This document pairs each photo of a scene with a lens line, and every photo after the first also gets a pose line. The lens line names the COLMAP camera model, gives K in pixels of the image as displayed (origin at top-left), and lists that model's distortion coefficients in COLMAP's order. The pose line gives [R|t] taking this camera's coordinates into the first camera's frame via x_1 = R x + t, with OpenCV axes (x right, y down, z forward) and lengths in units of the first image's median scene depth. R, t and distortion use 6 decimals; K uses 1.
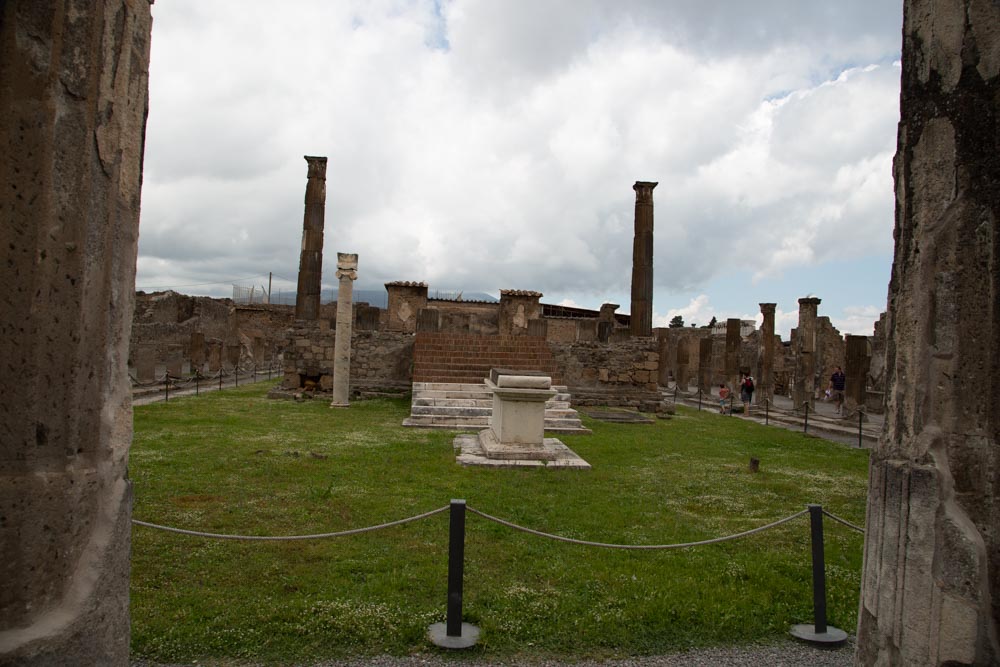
lens RADIAL K [[682.1, 0, 500.0], [0, 682.1, 333.5], [0, 0, 1]] dist [-0.121550, 0.070371]
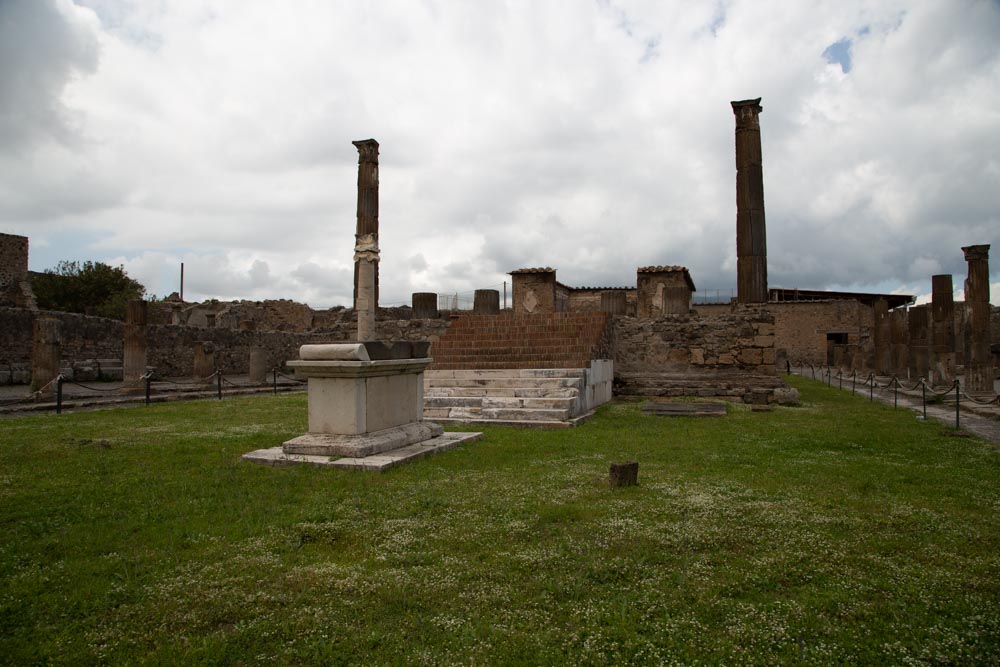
lens RADIAL K [[682.1, 0, 500.0], [0, 682.1, 333.5], [0, 0, 1]] dist [-0.121550, 0.070371]
pose [[0.906019, -0.060187, -0.418935, 0.271095], [0.054749, 0.998187, -0.025002, 0.041872], [0.419680, -0.000284, 0.907672, 0.211067]]
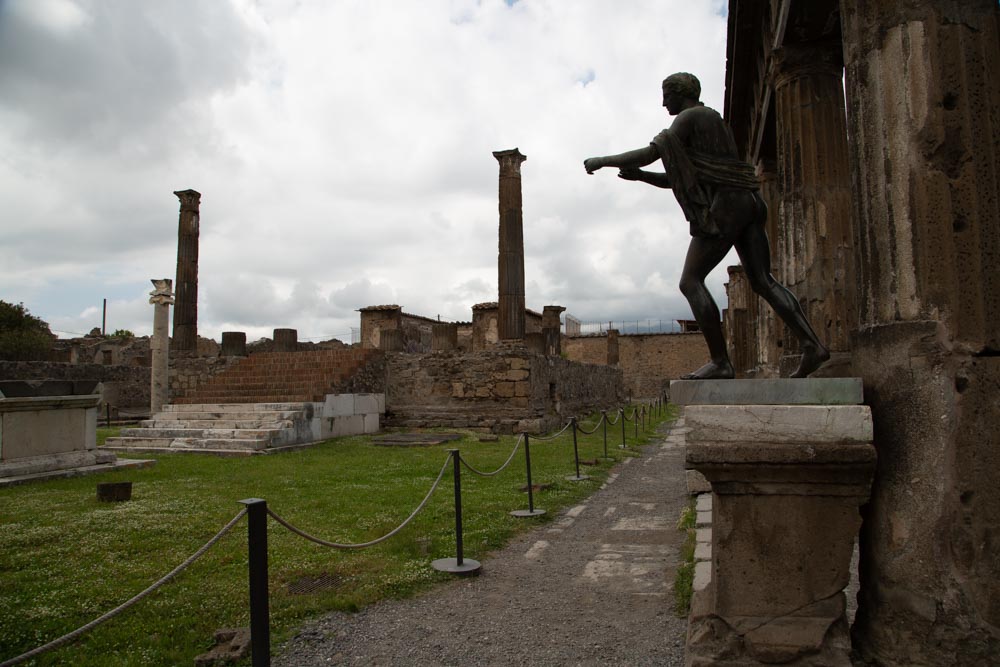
lens RADIAL K [[682.1, 0, 500.0], [0, 682.1, 333.5], [0, 0, 1]] dist [-0.121550, 0.070371]
pose [[0.915525, -0.086941, -0.392754, 0.526861], [0.065325, 0.995538, -0.068100, 0.052348], [0.396922, 0.036690, 0.917119, 0.261519]]
